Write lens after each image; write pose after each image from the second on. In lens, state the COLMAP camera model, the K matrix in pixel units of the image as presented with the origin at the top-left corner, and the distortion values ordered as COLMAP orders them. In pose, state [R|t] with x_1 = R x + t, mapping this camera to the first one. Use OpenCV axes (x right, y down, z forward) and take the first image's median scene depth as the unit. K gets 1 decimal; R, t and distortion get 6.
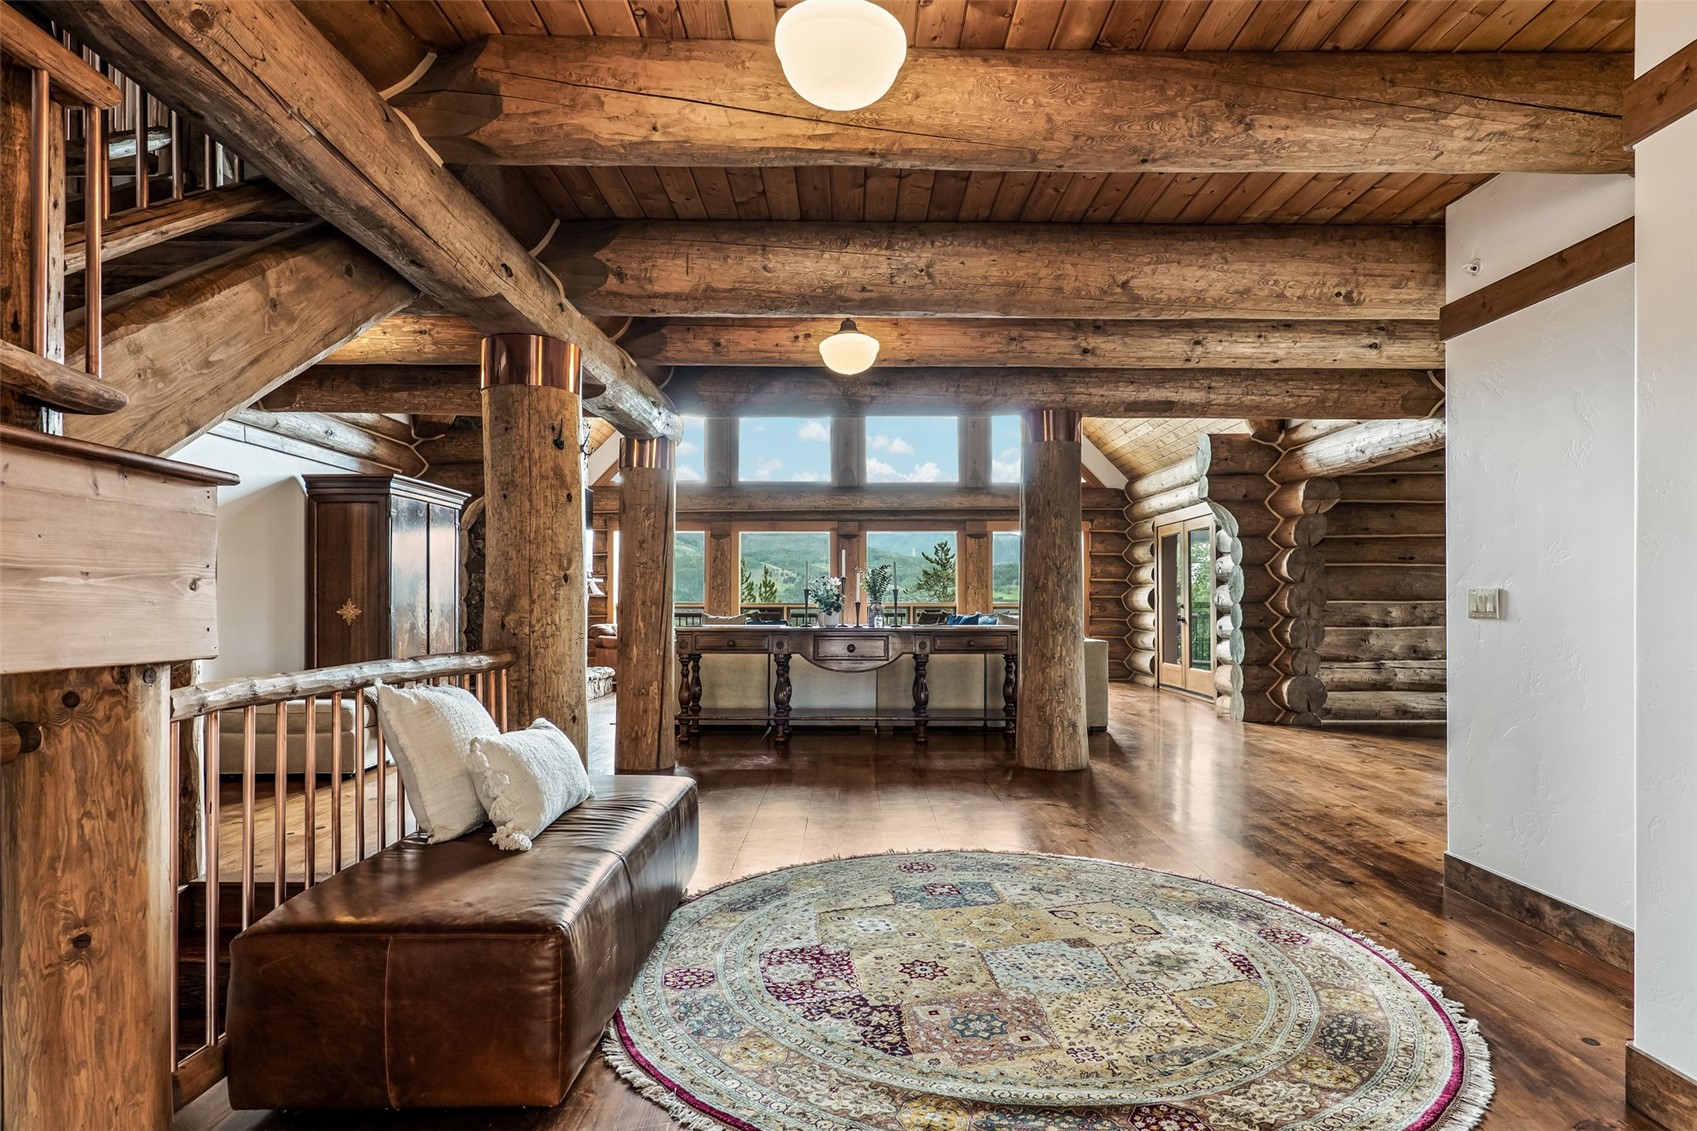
lens RADIAL K [[965.2, 0, 848.6], [0, 965.2, 582.5], [0, 0, 1]] dist [0.002484, 0.000154]
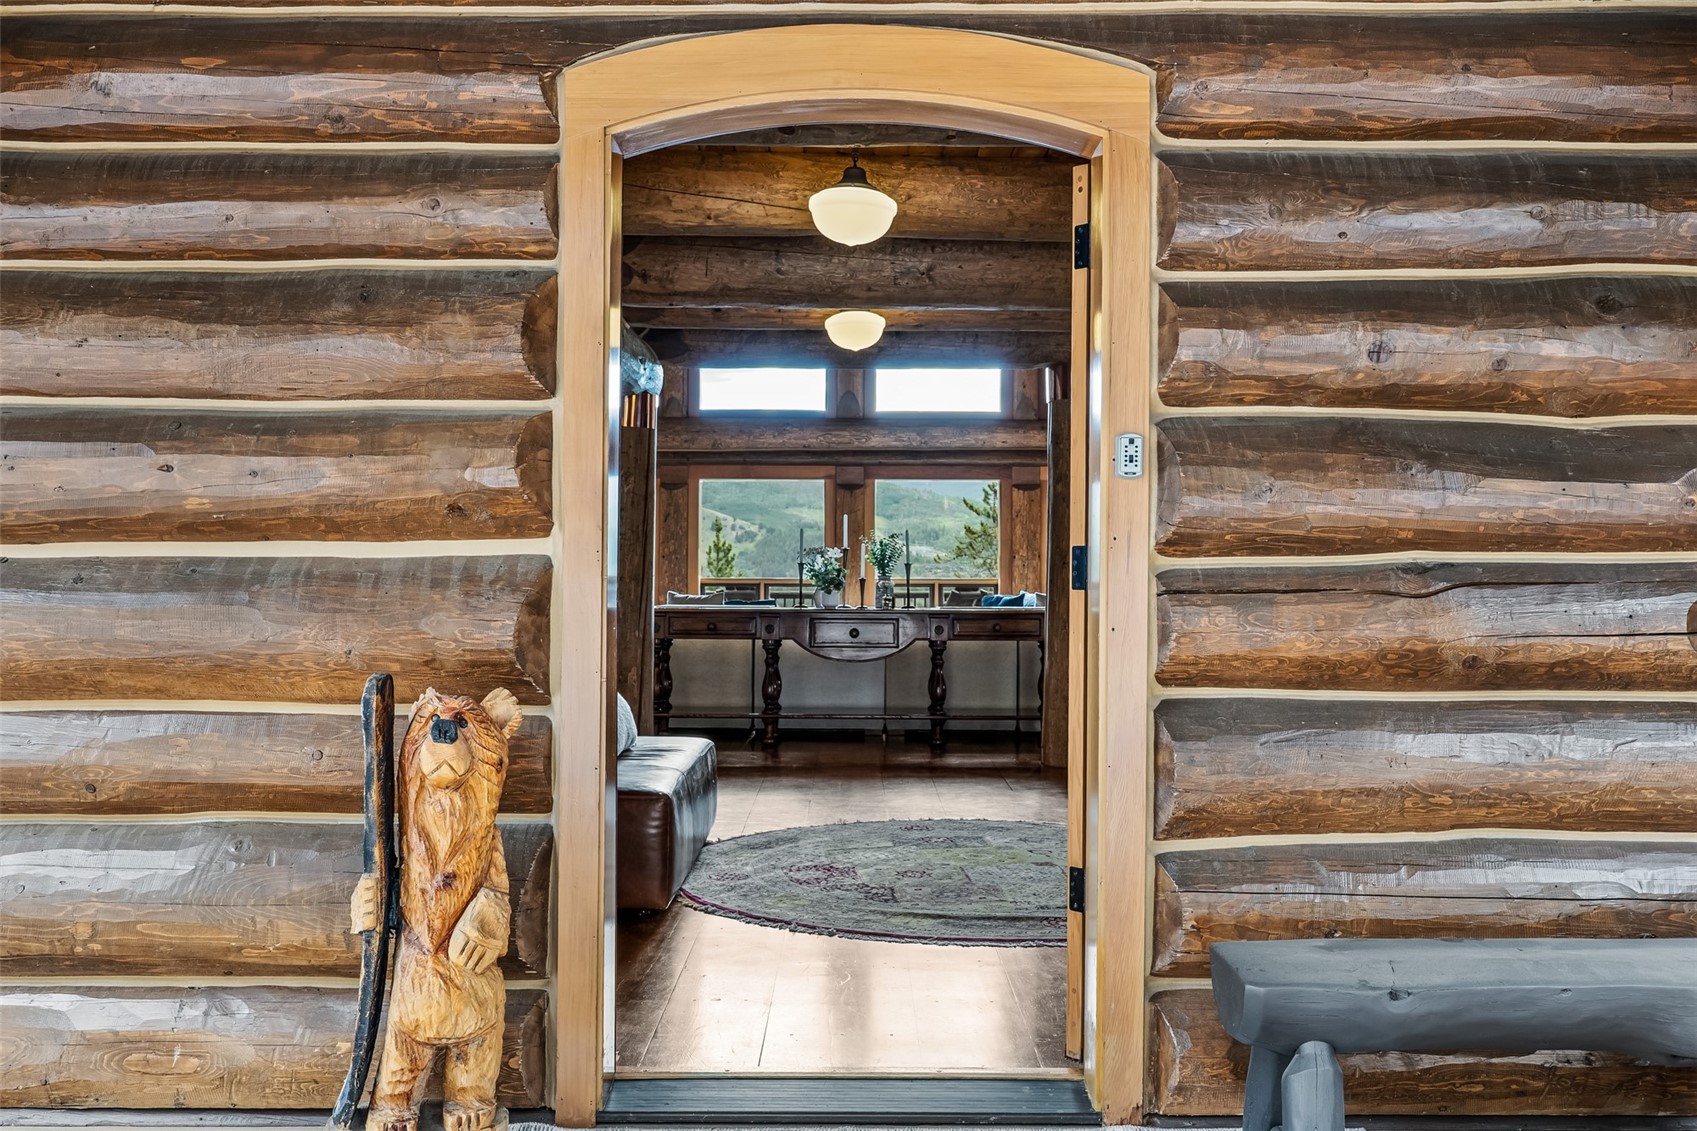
lens RADIAL K [[1660.7, 0, 849.0], [0, 1660.7, 565.3], [0, 0, 1]] dist [0.033061, 0.000000]
pose [[0.999989, 0.004274, 0.001704, -0.004509], [-0.004298, 0.999886, 0.014455, -0.011477], [-0.001642, -0.014462, 0.999894, -0.434859]]
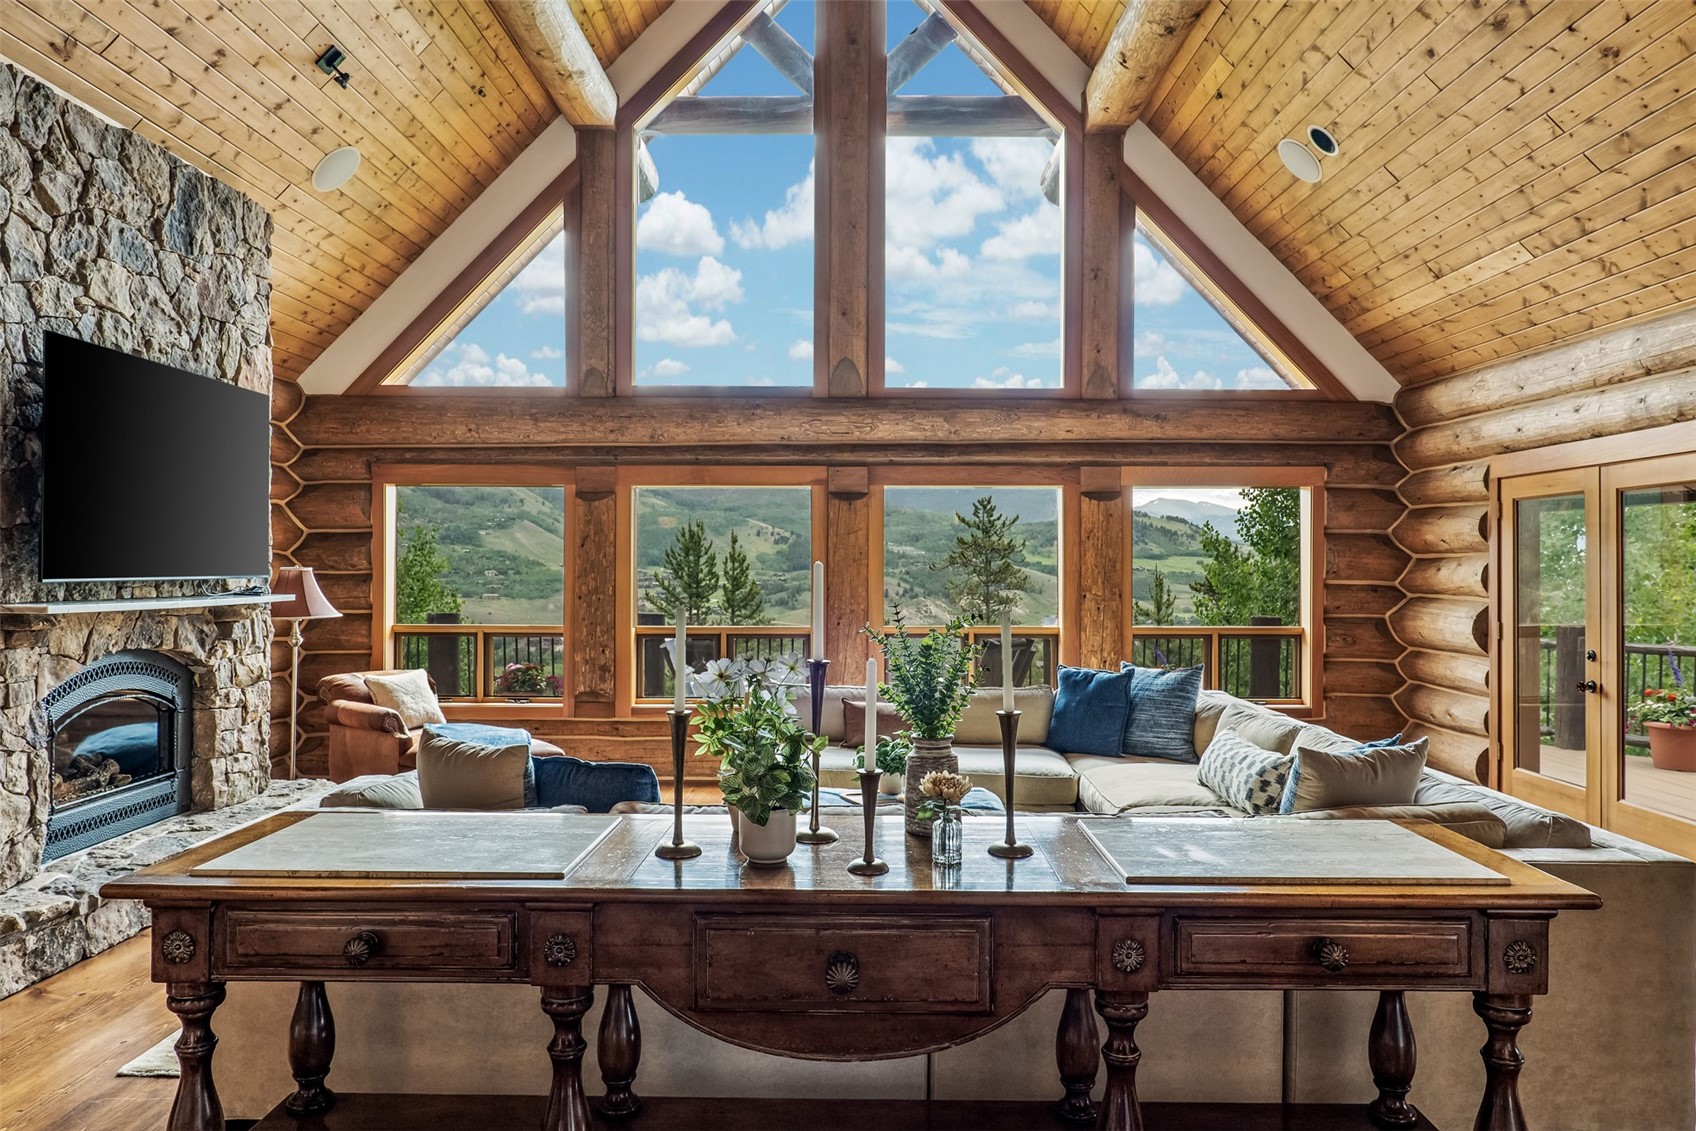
lens RADIAL K [[1164.4, 0, 844.8], [0, 1164.4, 564.6], [0, 0, 1]] dist [-0.004839, -0.001749]
pose [[0.999967, 0.002483, -0.007702, 0.005702], [-0.002337, 0.999819, 0.018903, -0.040311], [0.007748, -0.018885, 0.999792, 0.675016]]
